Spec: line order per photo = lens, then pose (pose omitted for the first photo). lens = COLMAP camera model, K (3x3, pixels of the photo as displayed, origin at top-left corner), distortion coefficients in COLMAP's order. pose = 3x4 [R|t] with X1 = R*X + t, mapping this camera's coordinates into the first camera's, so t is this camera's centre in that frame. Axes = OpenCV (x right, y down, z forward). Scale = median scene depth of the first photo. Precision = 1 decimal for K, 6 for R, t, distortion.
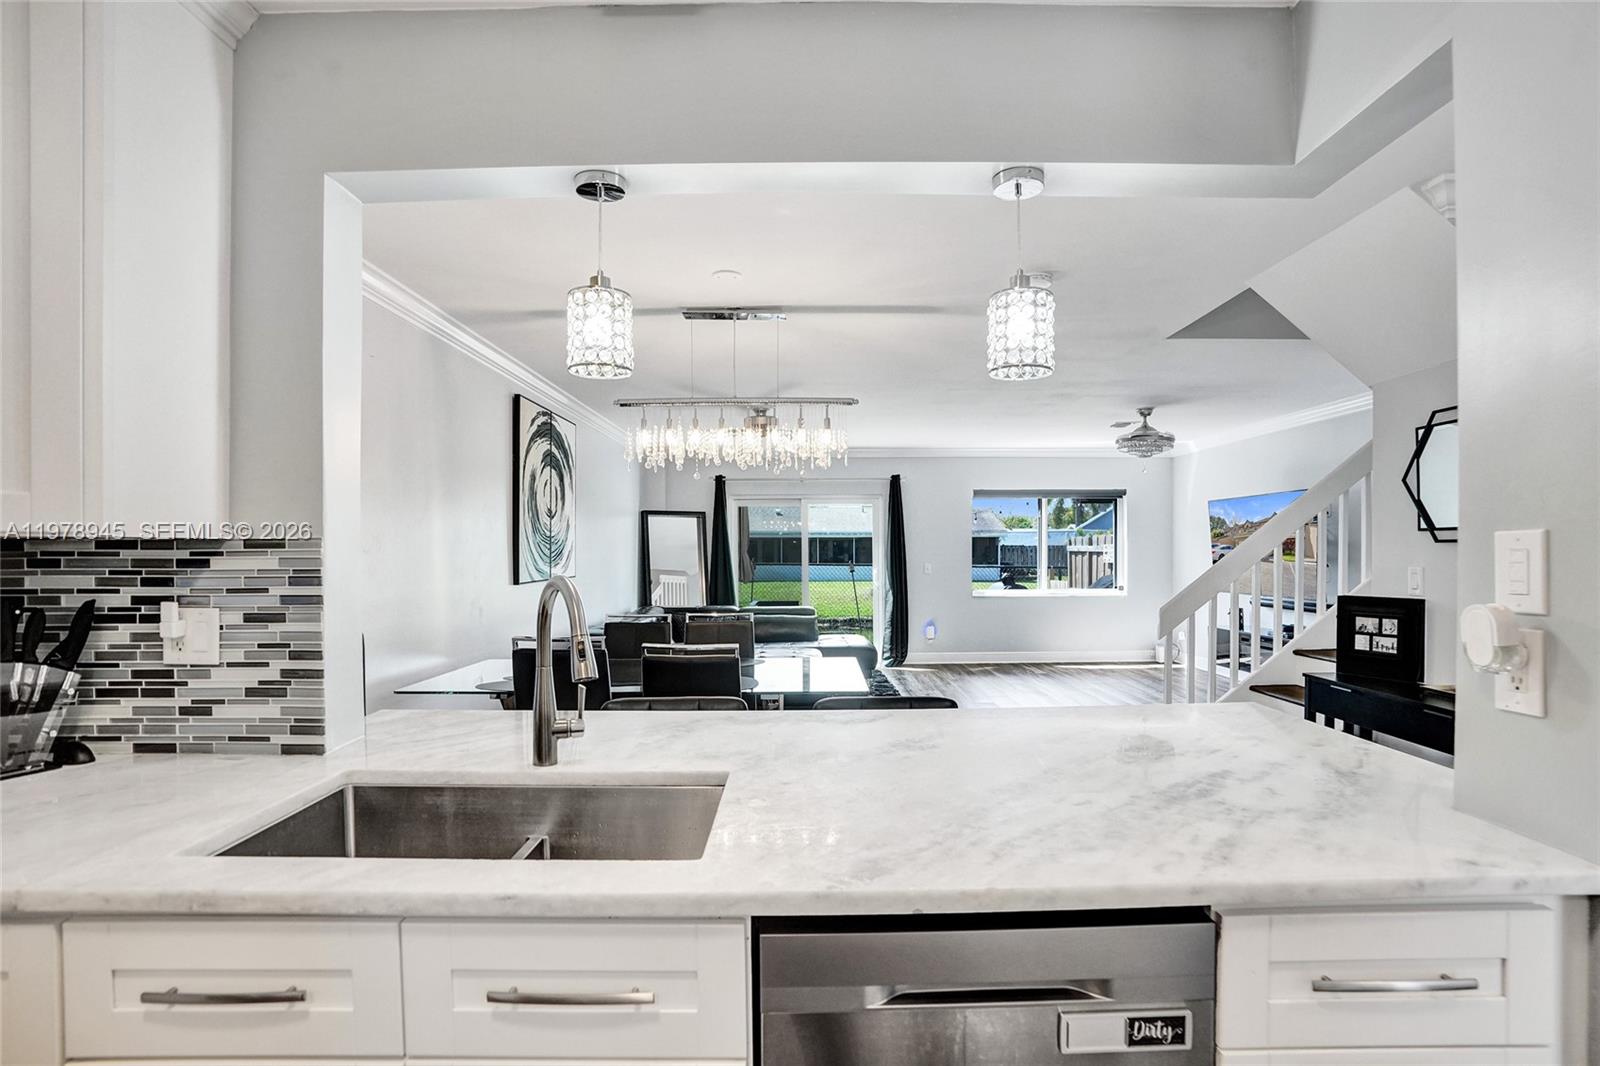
lens RADIAL K [[772.9, 0, 807.3], [0, 772.9, 556.6], [0, 0, 1]] dist [-0.072000, 0.028216]
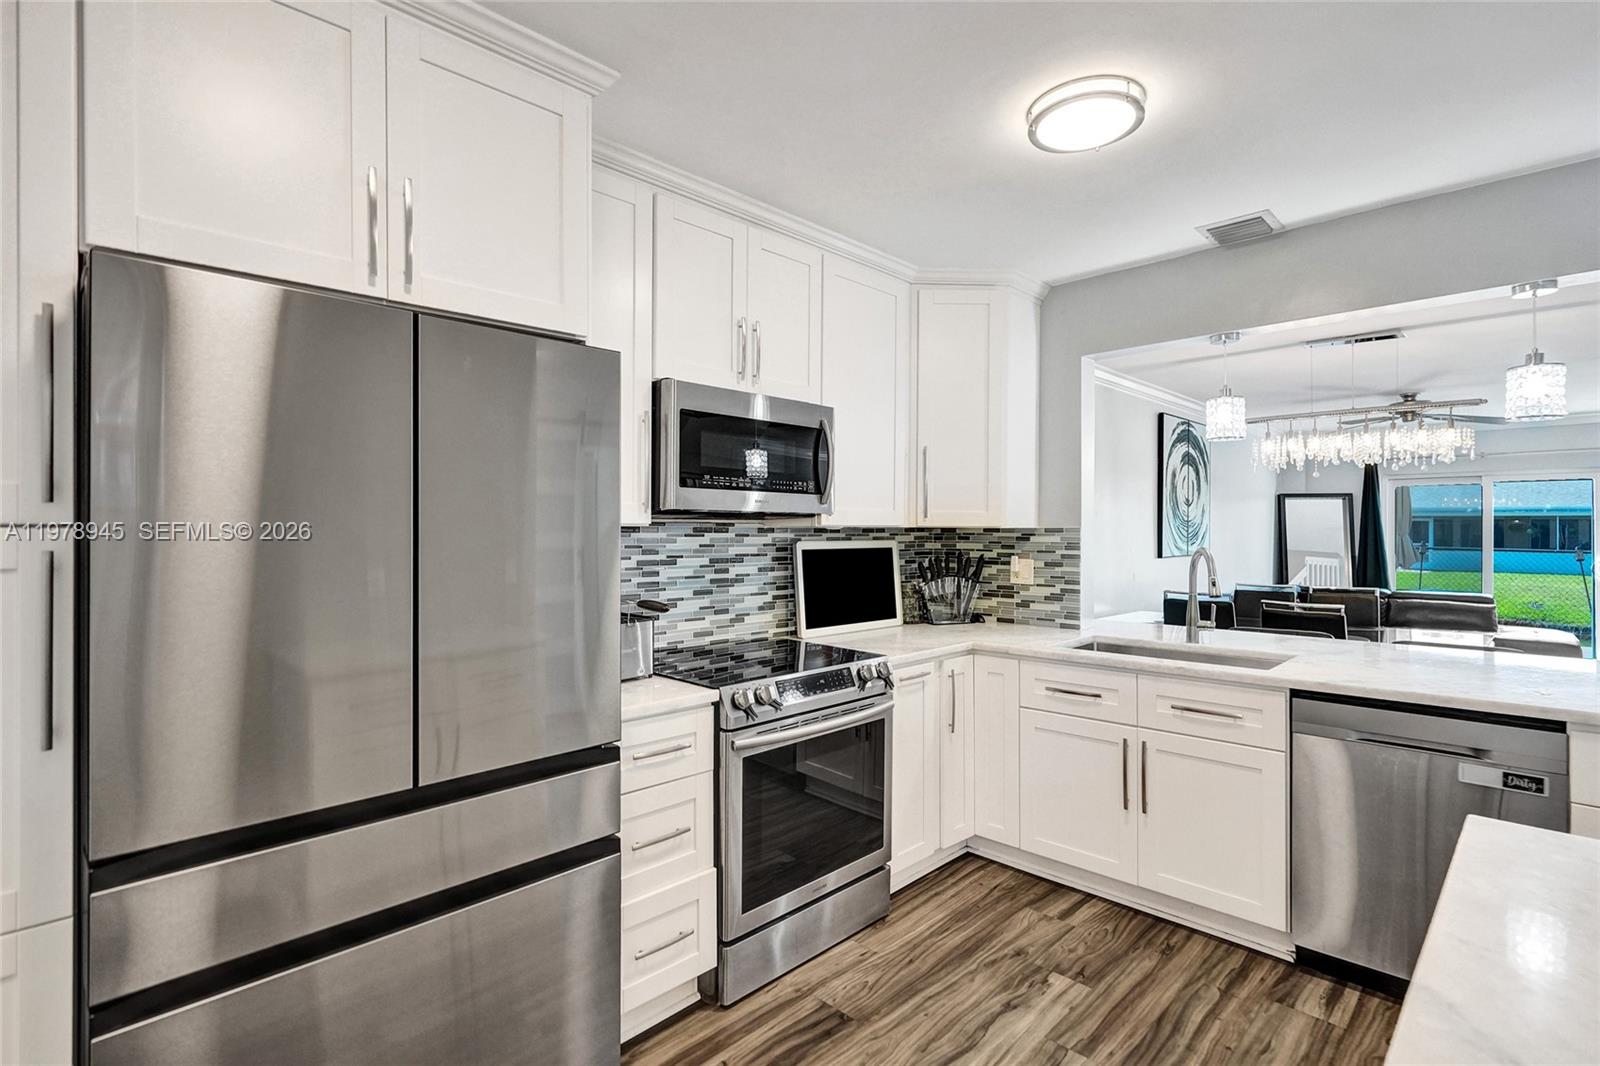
lens RADIAL K [[773.4, 0, 802.3], [0, 773.4, 527.1], [0, 0, 1]] dist [-0.003058, -0.000204]
pose [[0.712419, 0.003335, -0.701747, 0.172988], [-0.010686, 0.999924, -0.006096, -0.002855], [0.701673, 0.011842, 0.712401, -0.579687]]
